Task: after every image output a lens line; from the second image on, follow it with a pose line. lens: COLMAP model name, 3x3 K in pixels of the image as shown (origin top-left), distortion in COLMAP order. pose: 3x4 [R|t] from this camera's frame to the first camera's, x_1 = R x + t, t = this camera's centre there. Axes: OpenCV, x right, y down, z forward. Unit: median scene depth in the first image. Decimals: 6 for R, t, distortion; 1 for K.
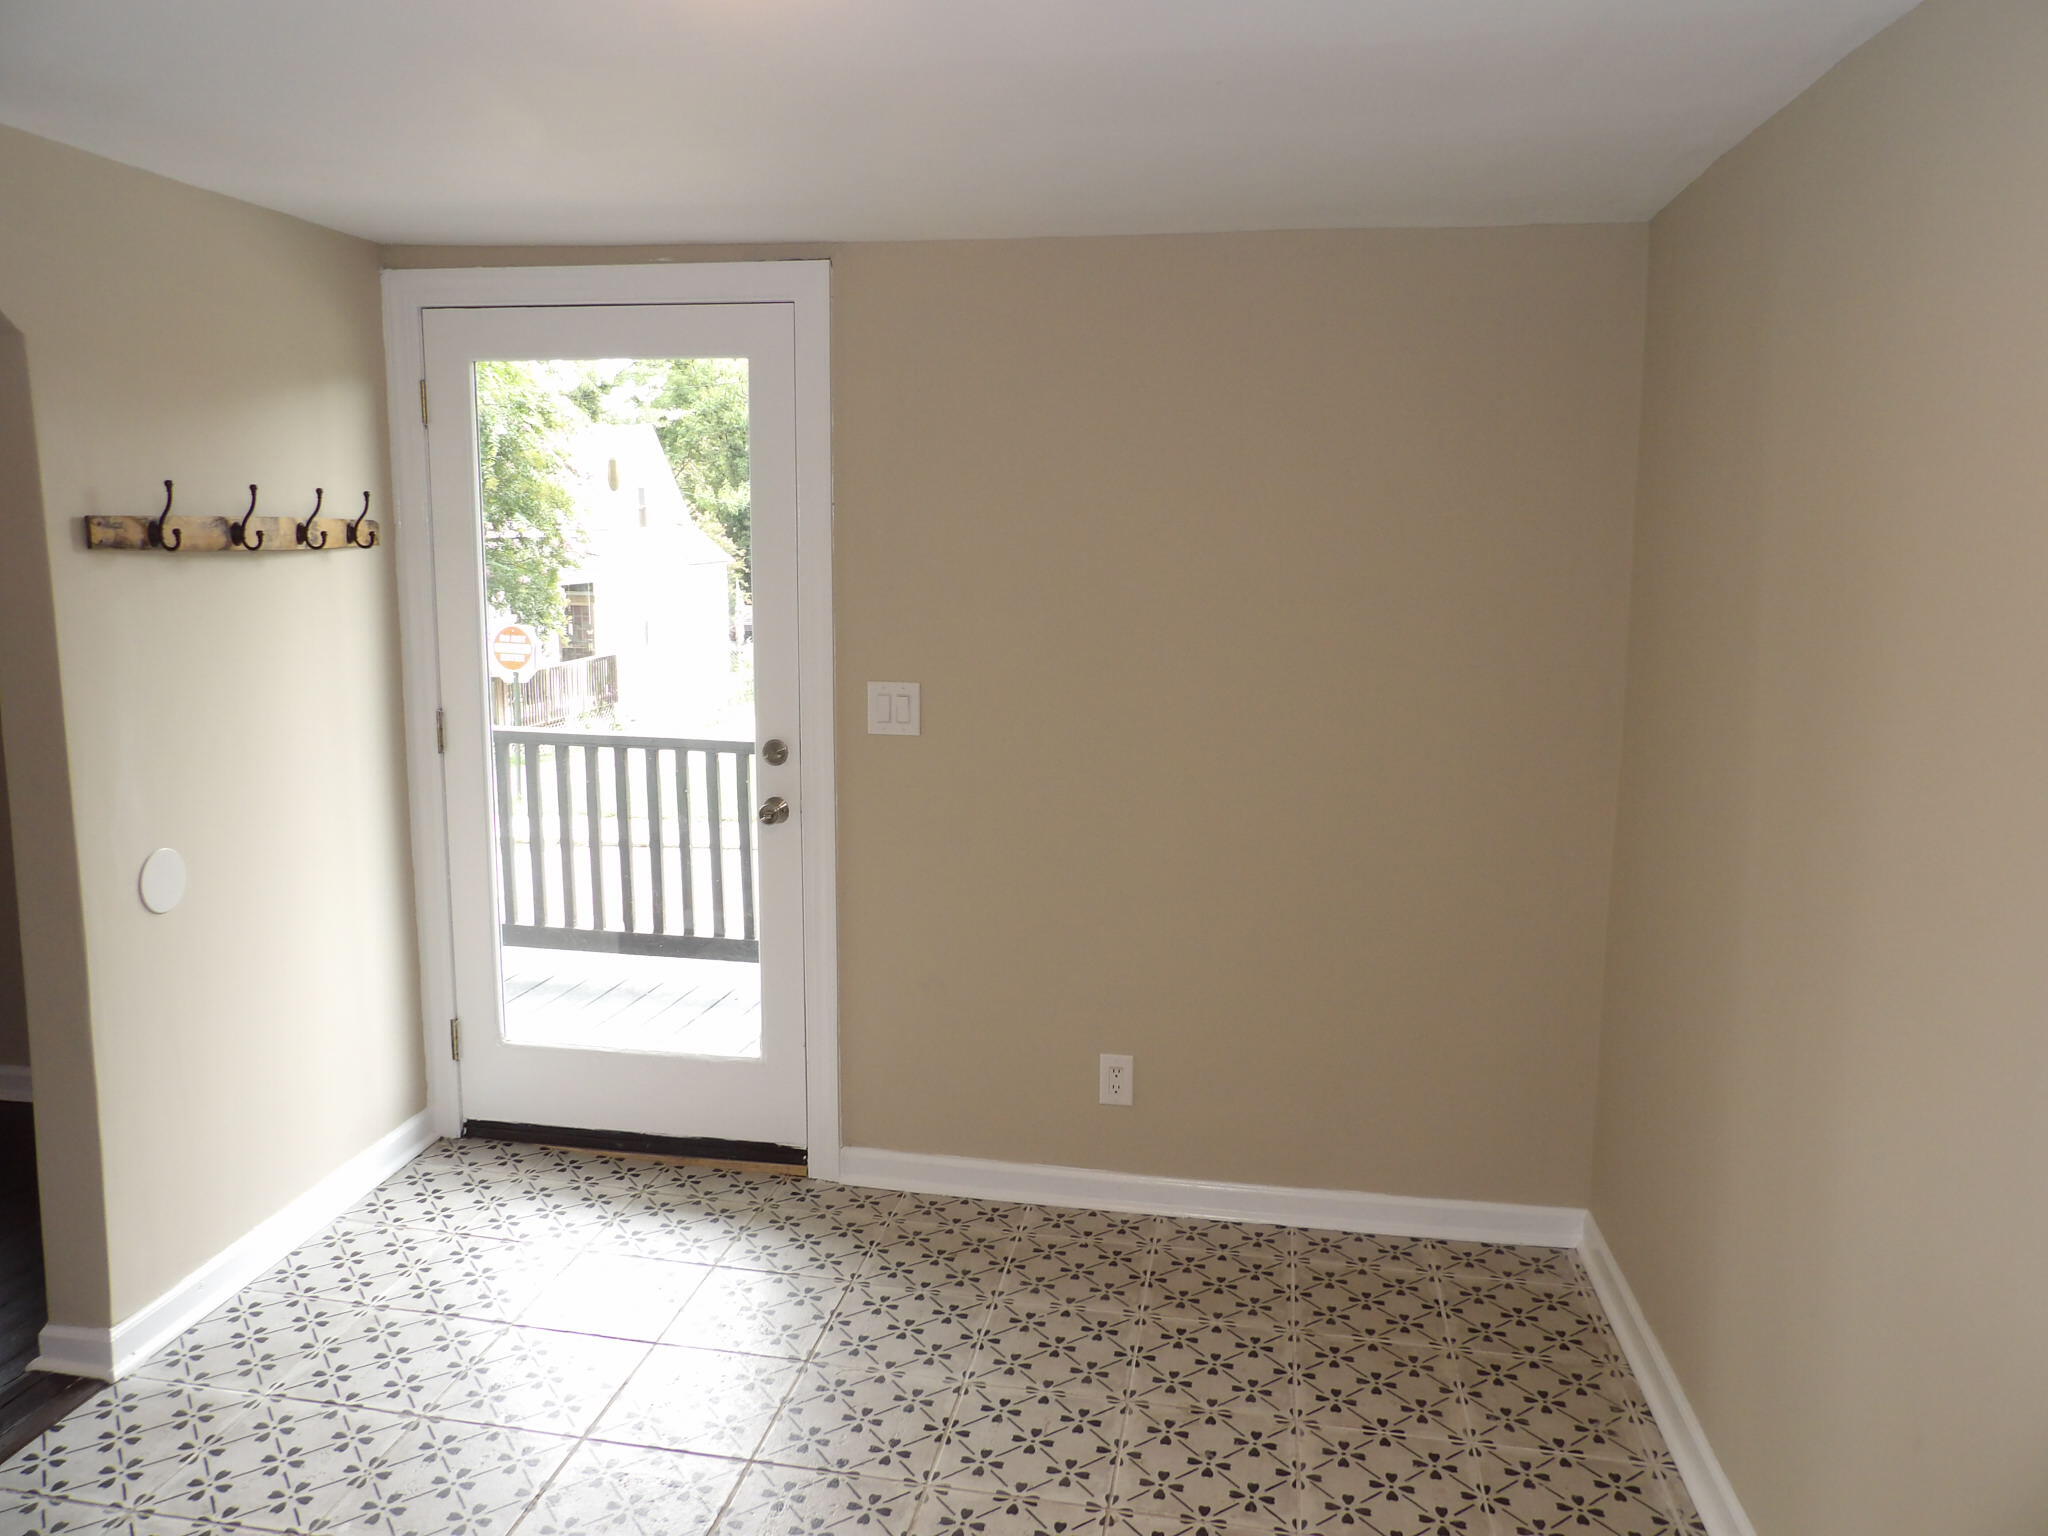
lens RADIAL K [[1465.4, 0, 1030.8], [0, 1465.4, 758.2], [0, 0, 1]] dist [-0.030265, 0.041115]
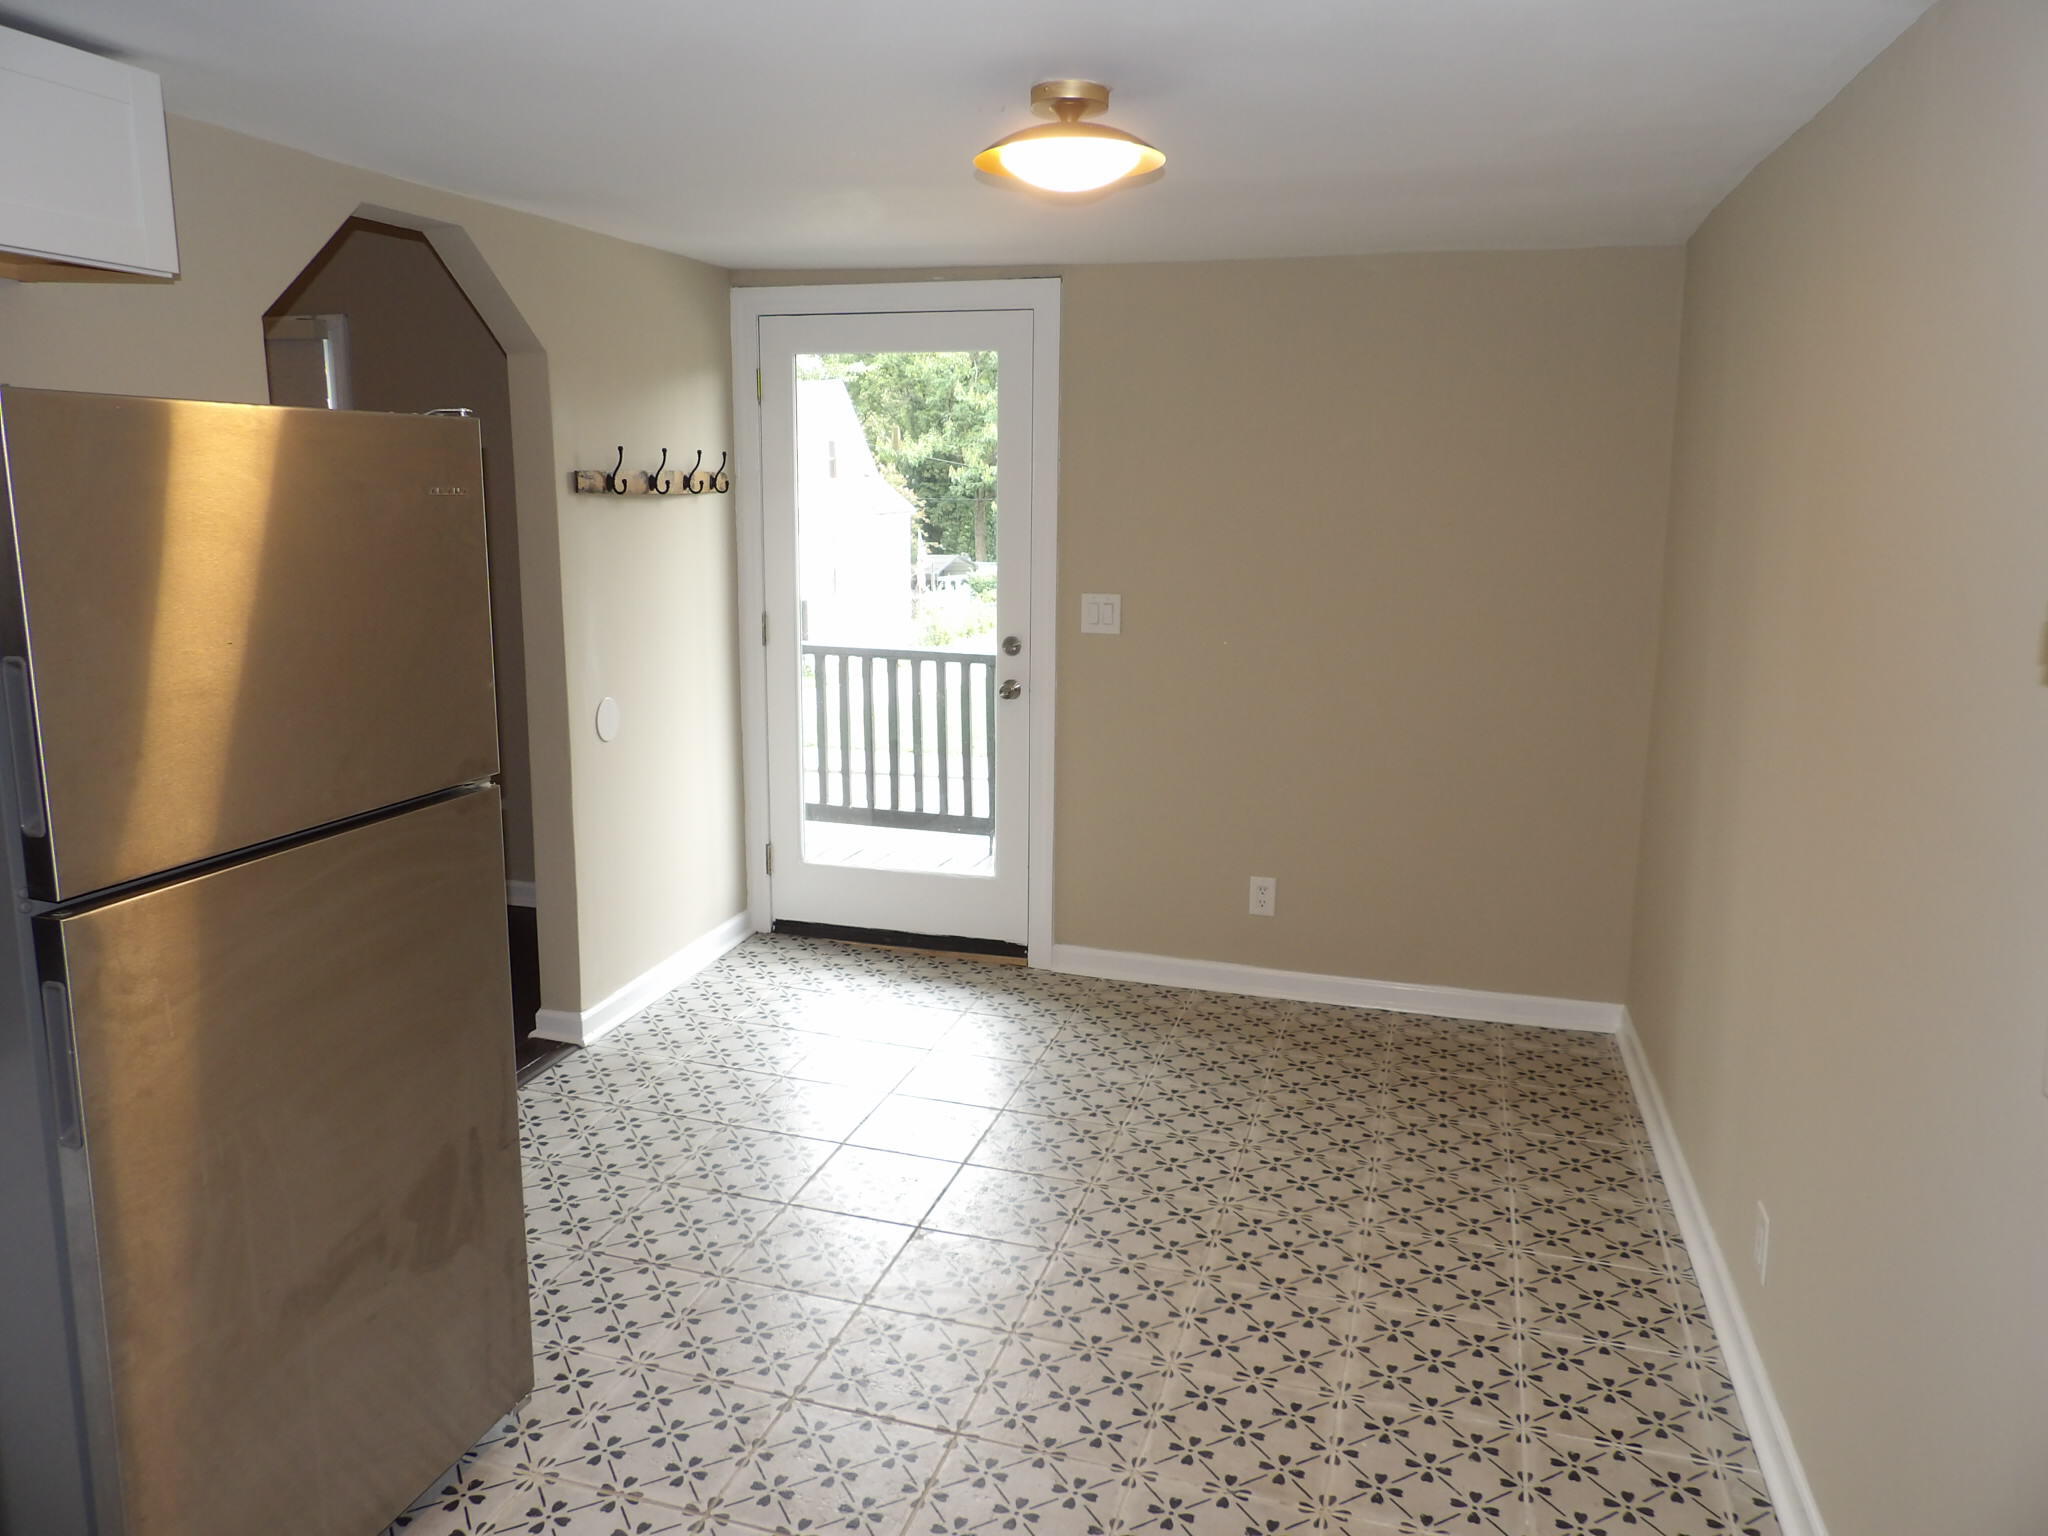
lens RADIAL K [[1465.4, 0, 1020.3], [0, 1465.4, 766.4], [0, 0, 1]] dist [-0.030265, 0.041115]
pose [[0.992431, 0.022578, -0.120712, -0.001807], [-0.018005, 0.999083, 0.038847, 0.057024], [0.121478, -0.036379, 0.991927, -0.358170]]
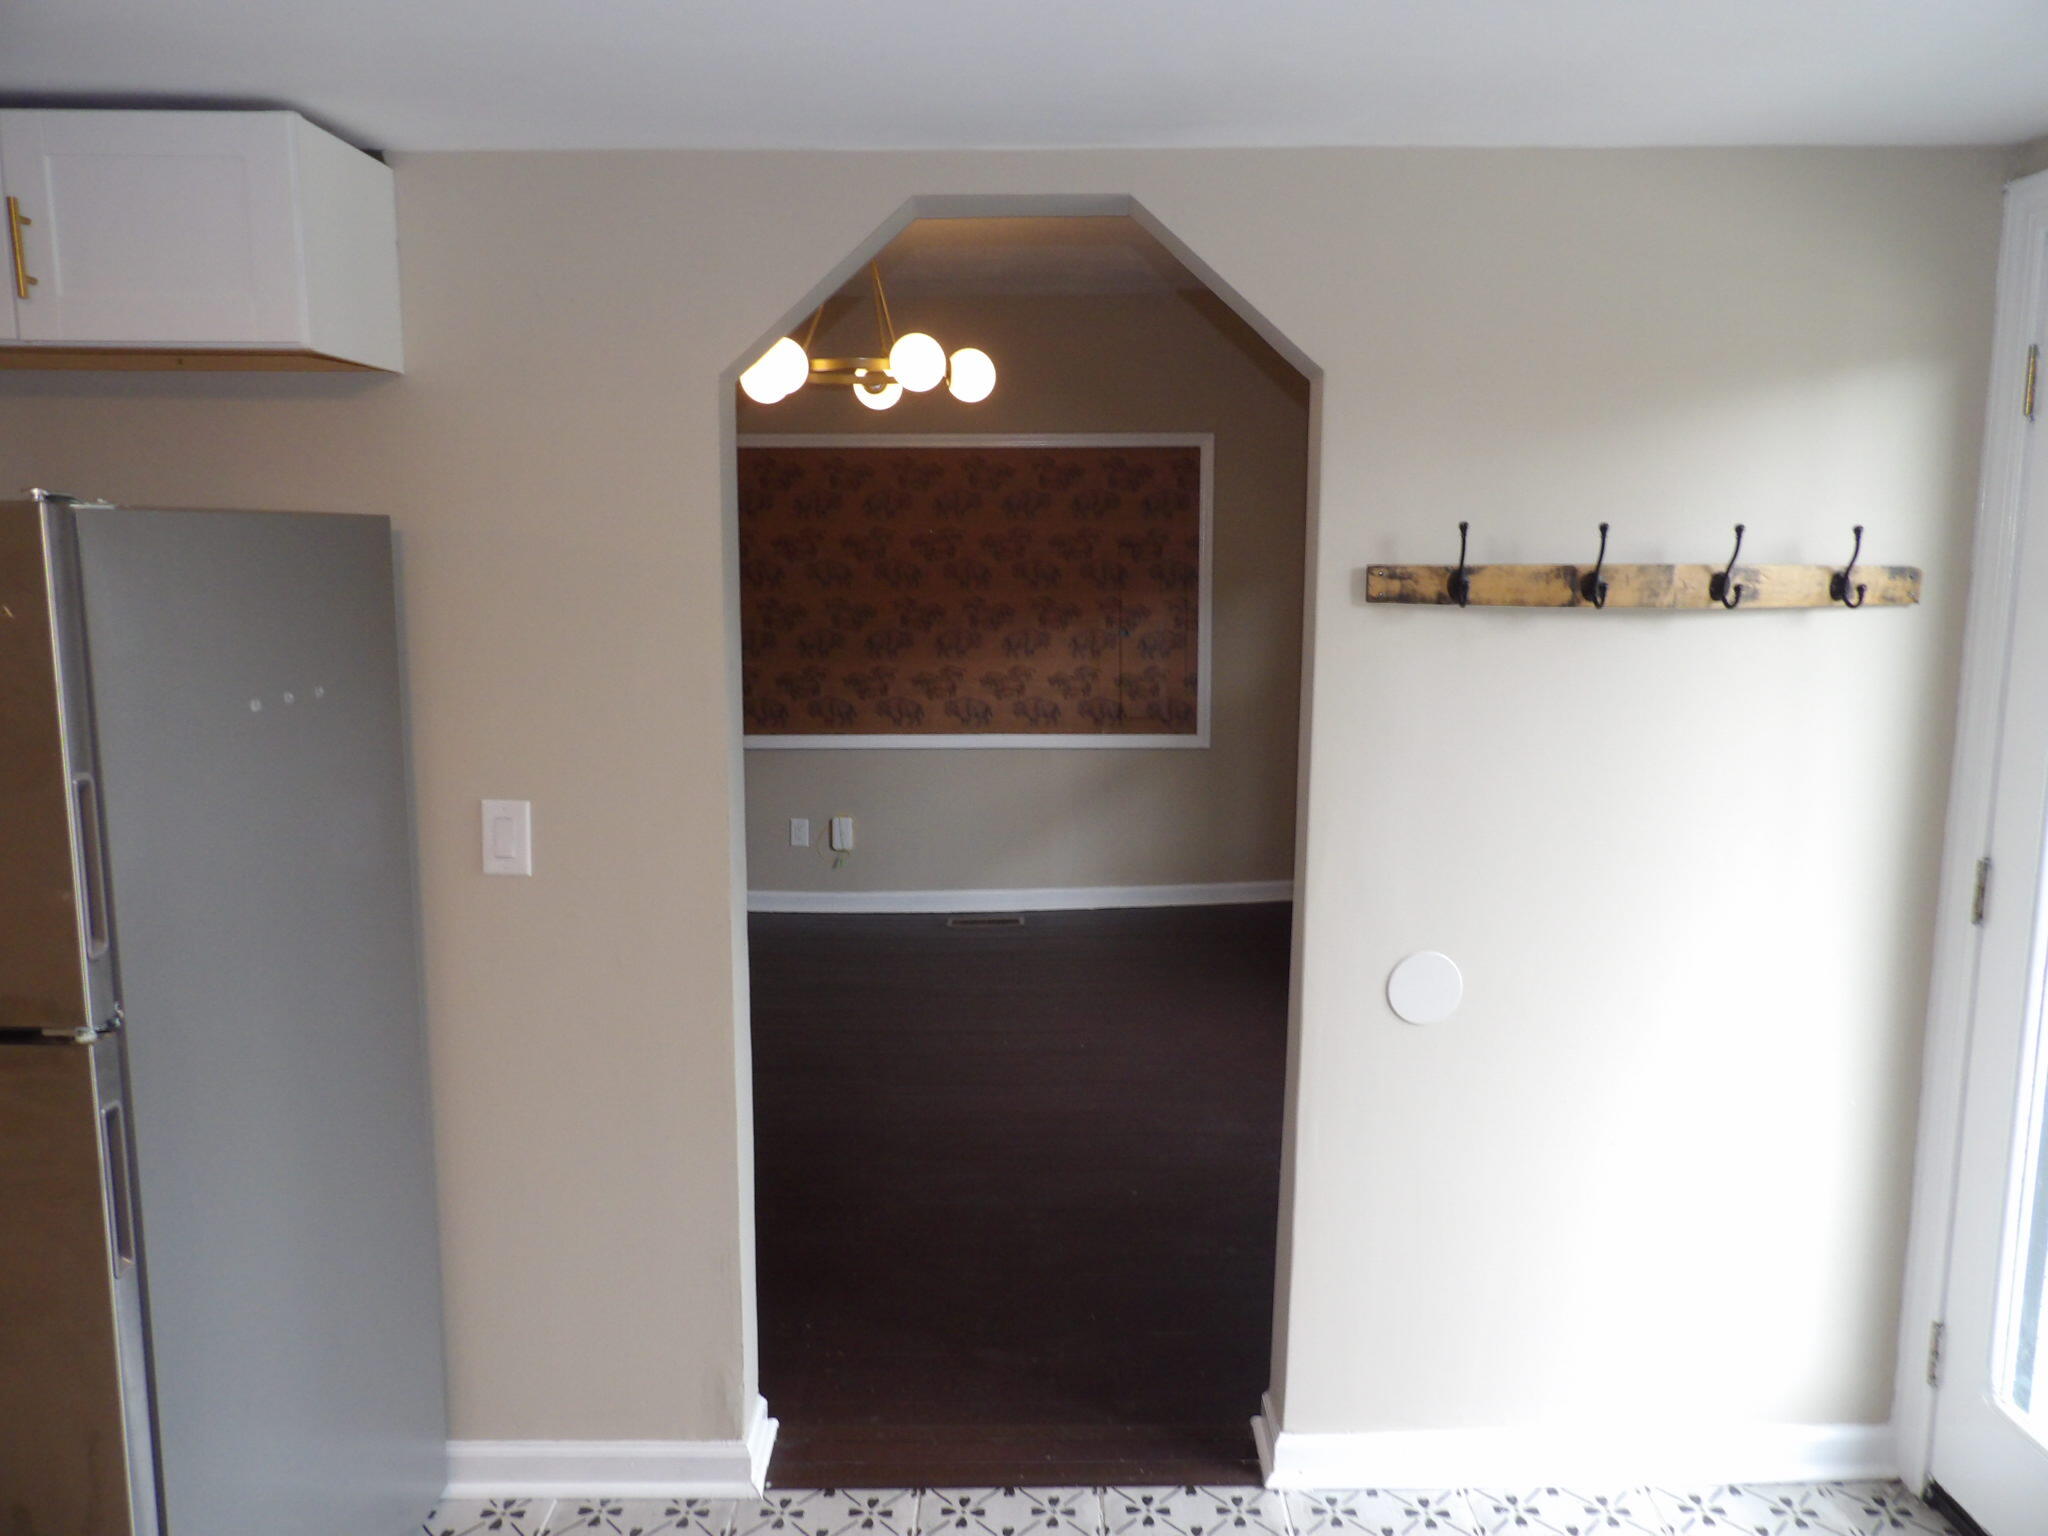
lens RADIAL K [[1465.4, 0, 1076.6], [0, 1465.4, 757.2], [0, 0, 1]] dist [-0.030265, 0.041115]
pose [[0.166849, 0.136760, -0.976452, 0.165660], [-0.150658, 0.982241, 0.111827, -0.098272], [0.974404, 0.128452, 0.184490, 0.534289]]
